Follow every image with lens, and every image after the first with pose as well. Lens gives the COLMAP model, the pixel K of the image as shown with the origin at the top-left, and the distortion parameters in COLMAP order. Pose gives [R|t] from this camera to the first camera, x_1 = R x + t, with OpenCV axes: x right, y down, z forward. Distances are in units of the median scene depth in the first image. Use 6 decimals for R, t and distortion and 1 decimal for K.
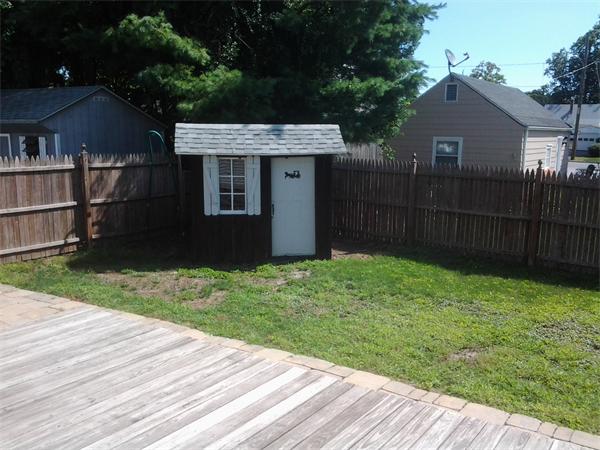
lens RADIAL K [[597.8, 0, 300.0], [0, 597.8, 225.0], [0, 0, 1]] dist [0.119259, -0.296215]
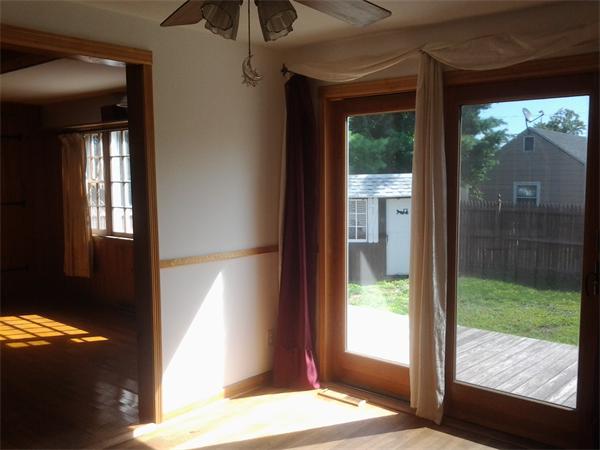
lens RADIAL K [[597.8, 0, 300.0], [0, 597.8, 225.0], [0, 0, 1]] dist [0.119259, -0.296215]
pose [[0.992427, -0.008271, -0.122557, -0.068533], [-0.001609, 0.996770, -0.080293, 0.045845], [0.122825, 0.079882, 0.989208, -0.292230]]
